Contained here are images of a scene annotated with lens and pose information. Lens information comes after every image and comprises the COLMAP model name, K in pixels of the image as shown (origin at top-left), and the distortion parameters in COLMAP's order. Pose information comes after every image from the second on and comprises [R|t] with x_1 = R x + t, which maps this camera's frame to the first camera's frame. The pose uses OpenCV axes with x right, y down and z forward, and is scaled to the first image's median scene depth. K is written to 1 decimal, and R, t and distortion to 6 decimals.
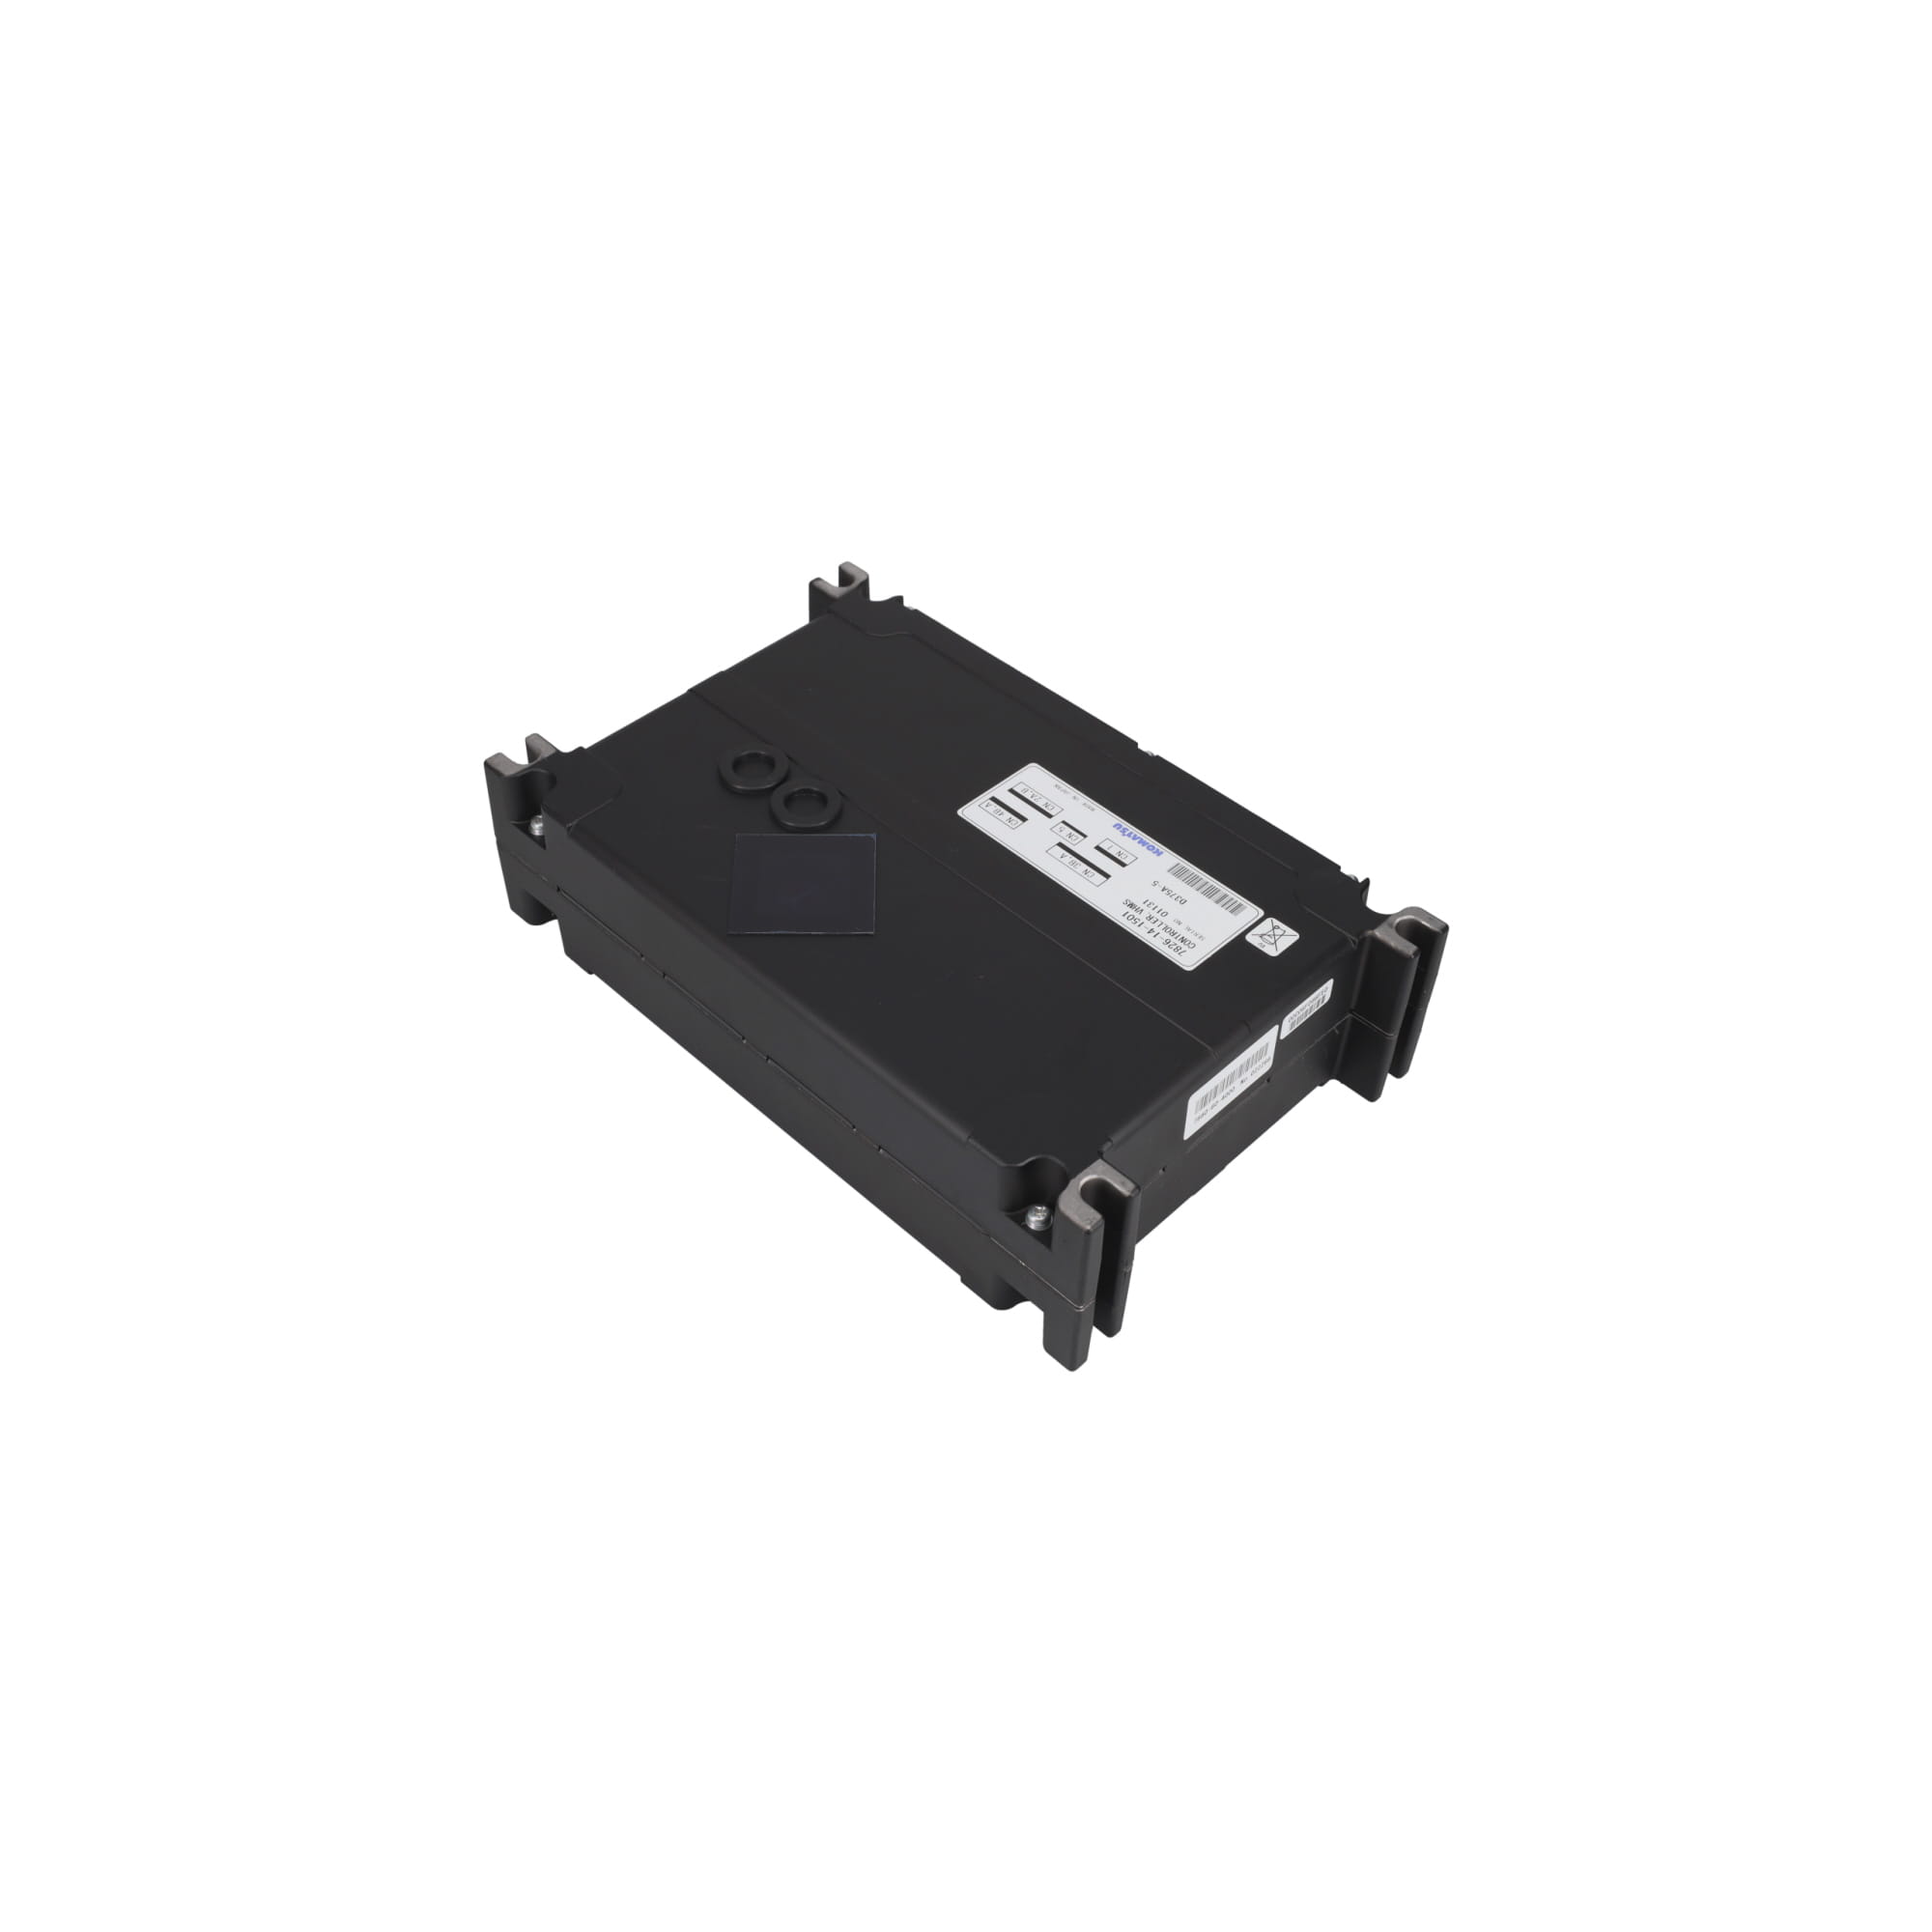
lens RADIAL K [[2012.2, 0, 966.0], [0, 2012.2, 966.0], [0, 0, 1]] dist [-0.001043, -0.000725]
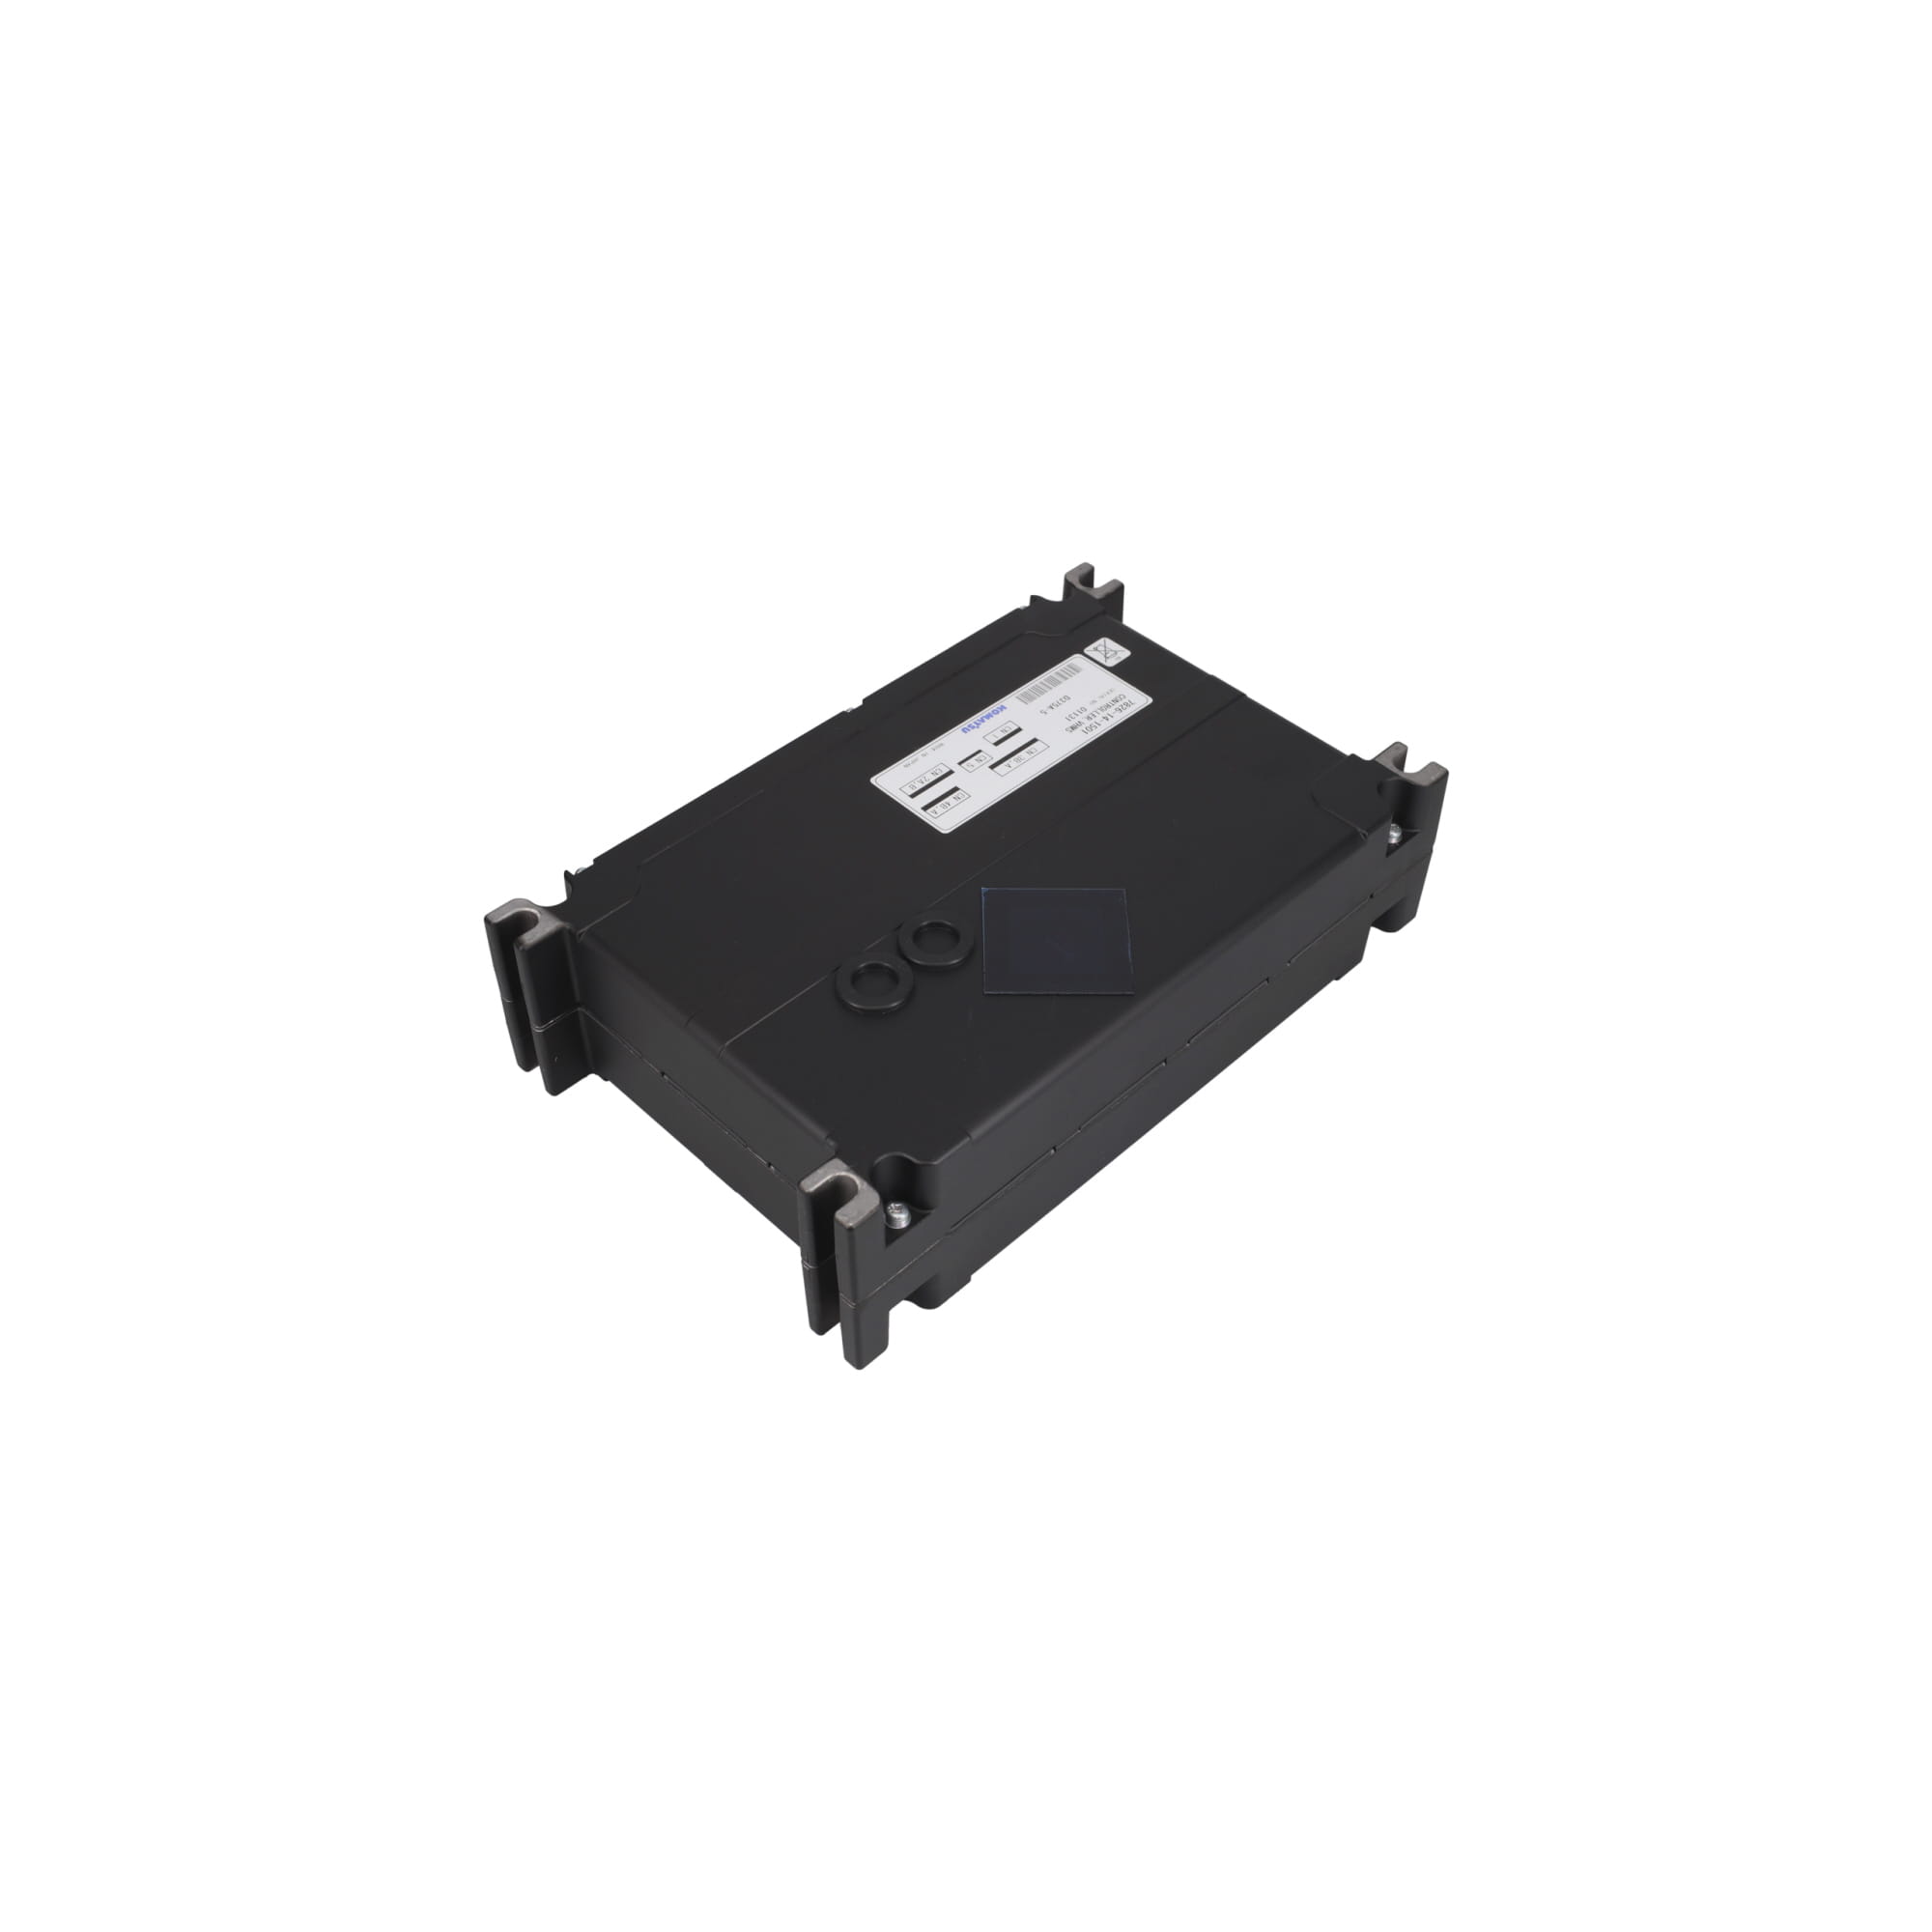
lens RADIAL K [[2012.2, 0, 966.0], [0, 2012.2, 966.0], [0, 0, 1]] dist [-0.001043, -0.000725]
pose [[0.013379, -0.731135, 0.682102, -0.744575], [0.712905, 0.485305, 0.506207, -0.551759], [-0.701133, 0.479501, 0.527722, 0.516857]]
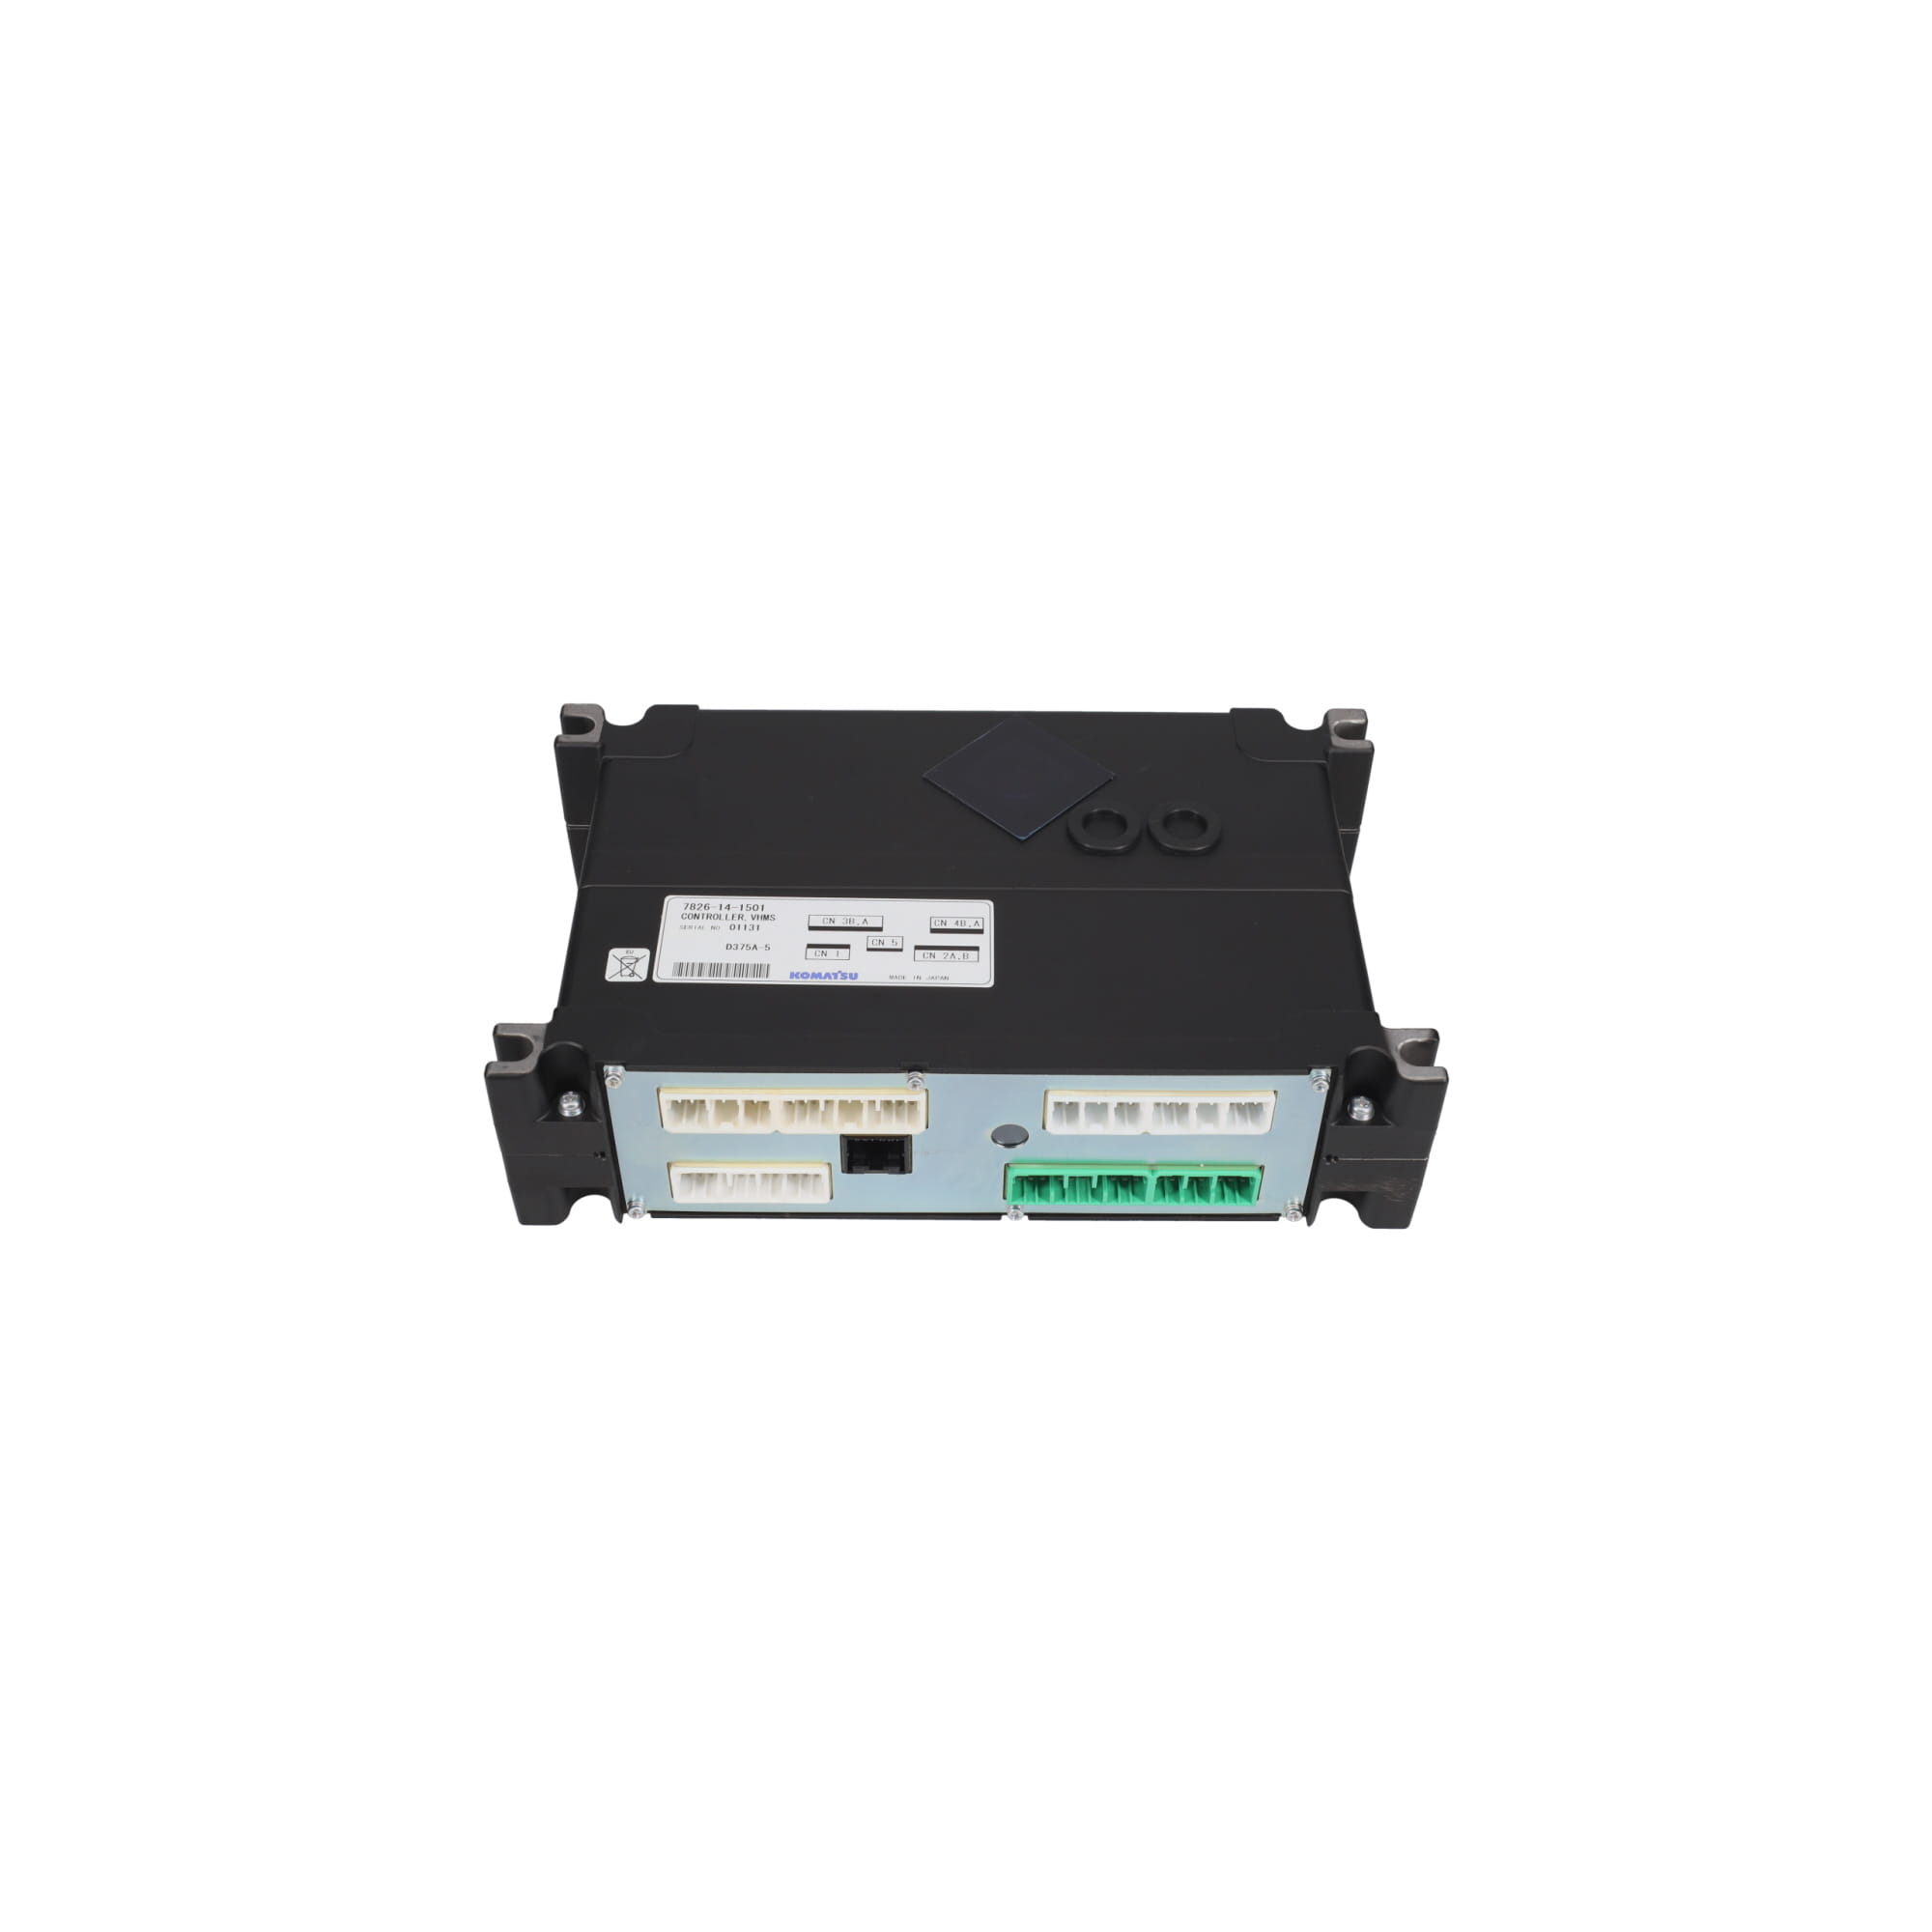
lens RADIAL K [[2012.2, 0, 966.0], [0, 2012.2, 966.0], [0, 0, 1]] dist [-0.001043, -0.000725]
pose [[-0.707983, 0.486685, -0.511760, 0.513905], [-0.529796, 0.113153, 0.840543, -0.880881], [0.466987, 0.866218, 0.177734, 0.876490]]
